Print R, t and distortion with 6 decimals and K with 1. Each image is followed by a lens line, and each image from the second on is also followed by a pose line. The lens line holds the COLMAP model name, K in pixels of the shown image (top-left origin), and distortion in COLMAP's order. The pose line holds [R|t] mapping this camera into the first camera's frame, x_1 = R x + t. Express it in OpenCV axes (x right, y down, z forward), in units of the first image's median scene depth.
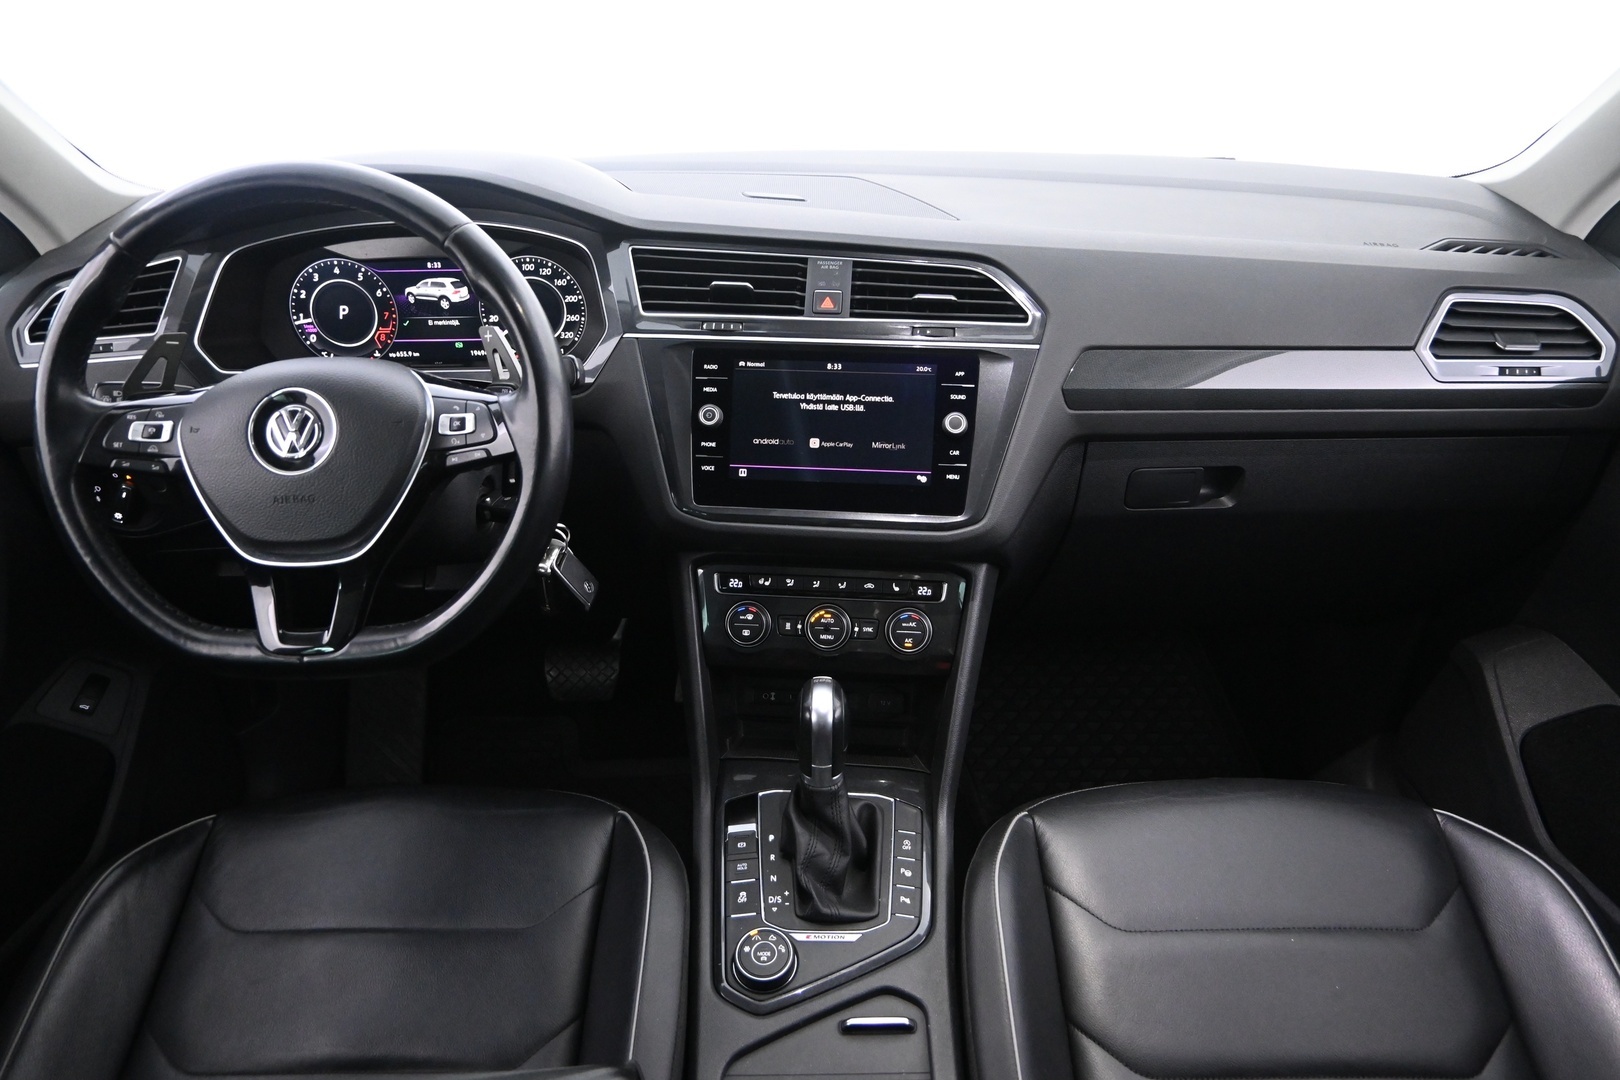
lens RADIAL K [[1191.5, 0, 814.1], [0, 1191.5, 539.9], [0, 0, 1]] dist [0.051609, -0.001139]
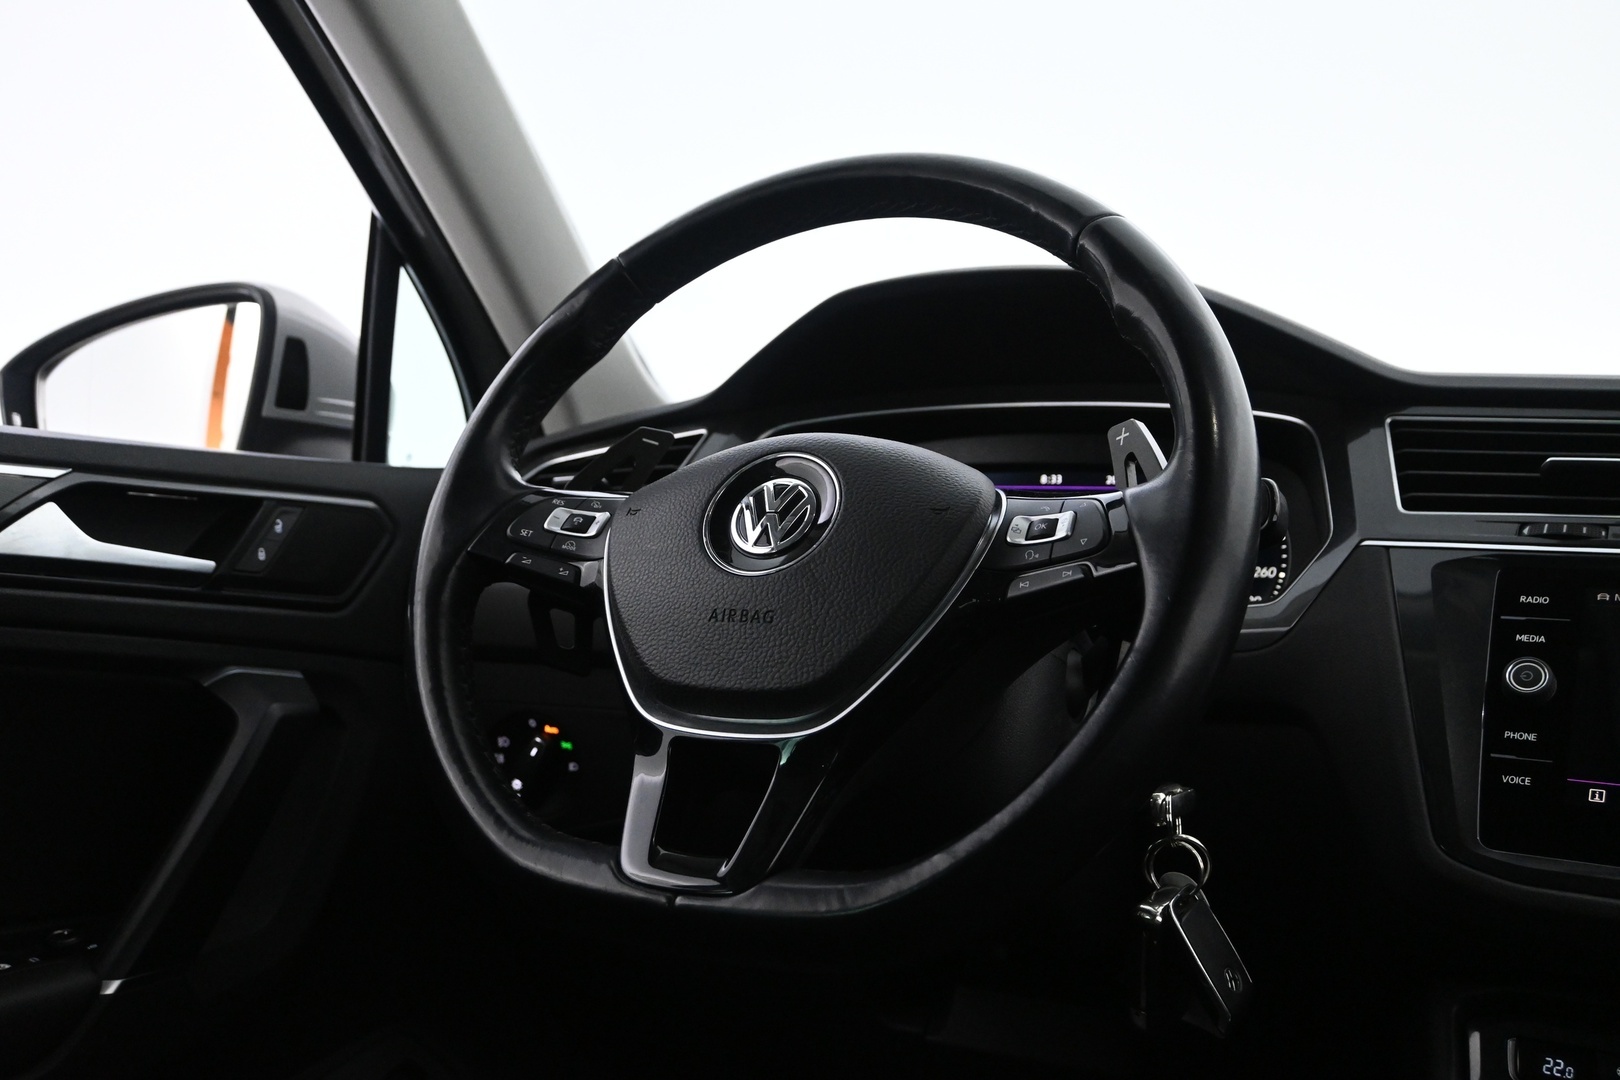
lens RADIAL K [[1634.5, 0, 821.7], [0, 1634.5, 513.0], [0, 0, 1]] dist [0.029914, 0.000000]
pose [[0.897655, 0.037348, -0.439114, -0.048560], [-0.246919, 0.867941, -0.430941, 0.184382], [0.365030, 0.495262, 0.788333, 0.290960]]
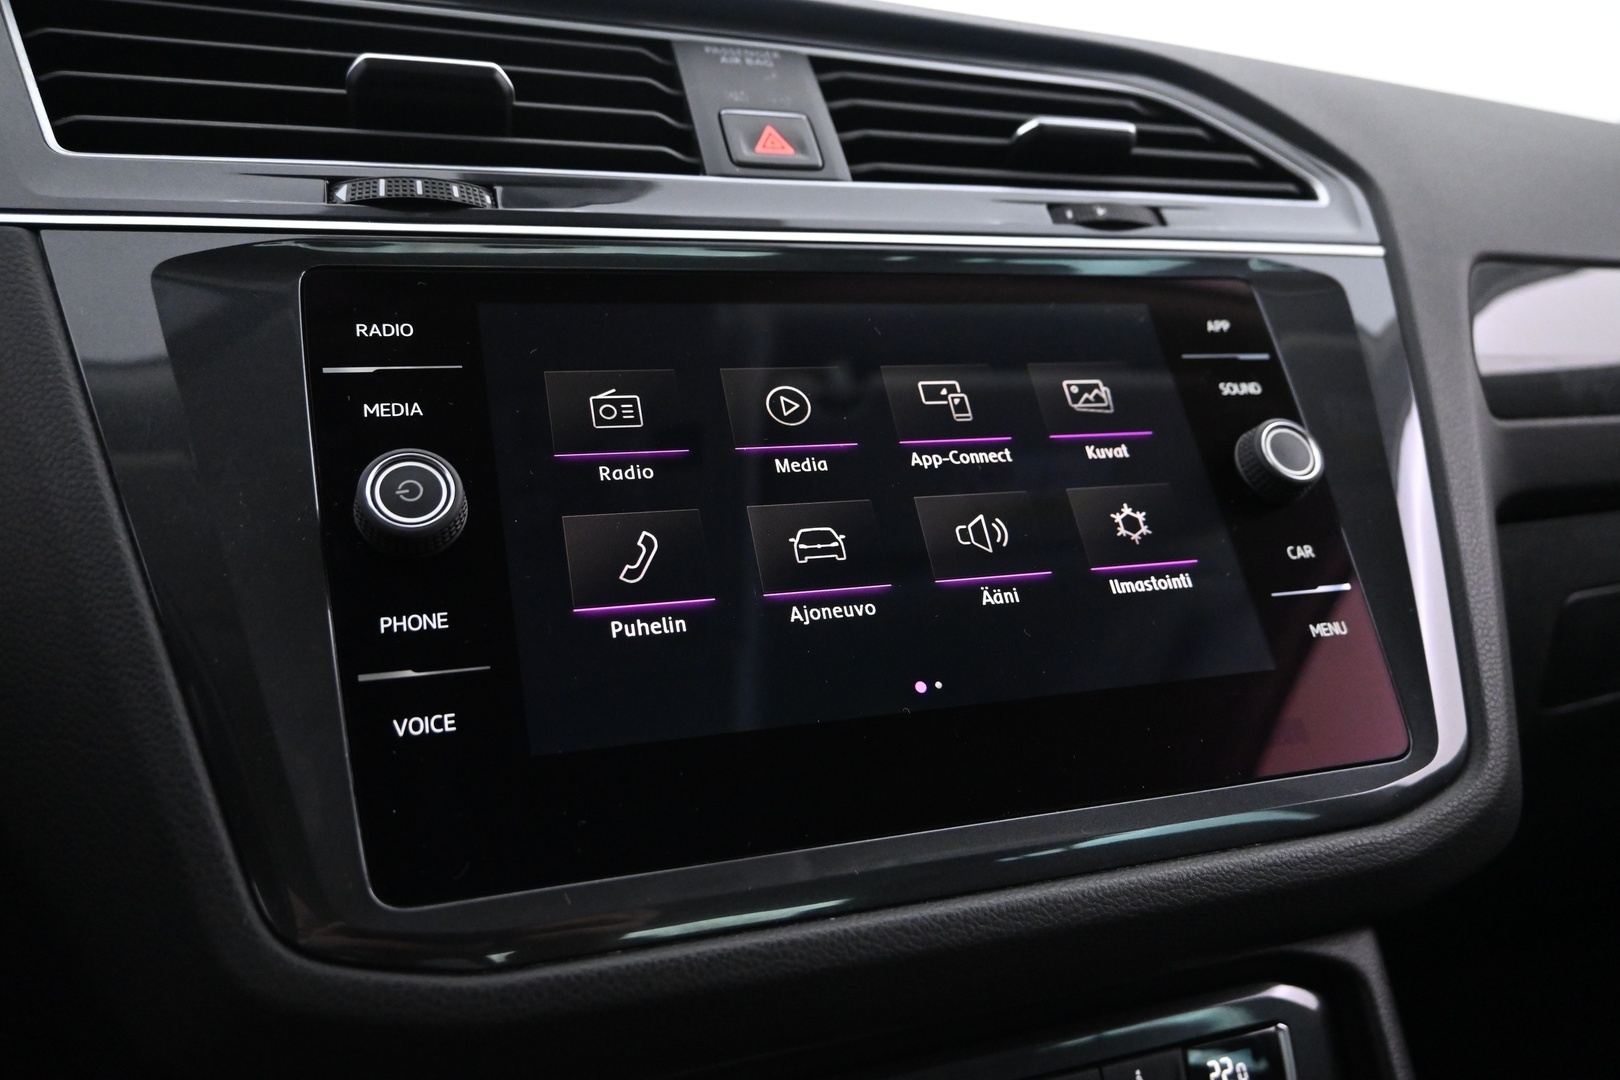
lens RADIAL K [[1210.9, 0, 809.5], [0, 1210.9, 536.2], [0, 0, 1]] dist [-0.000788, 0.002802]
pose [[0.904261, -0.065257, 0.421964, -0.106213], [0.209004, 0.929411, -0.304157, -0.009914], [-0.372330, 0.363230, 0.854069, 0.706144]]
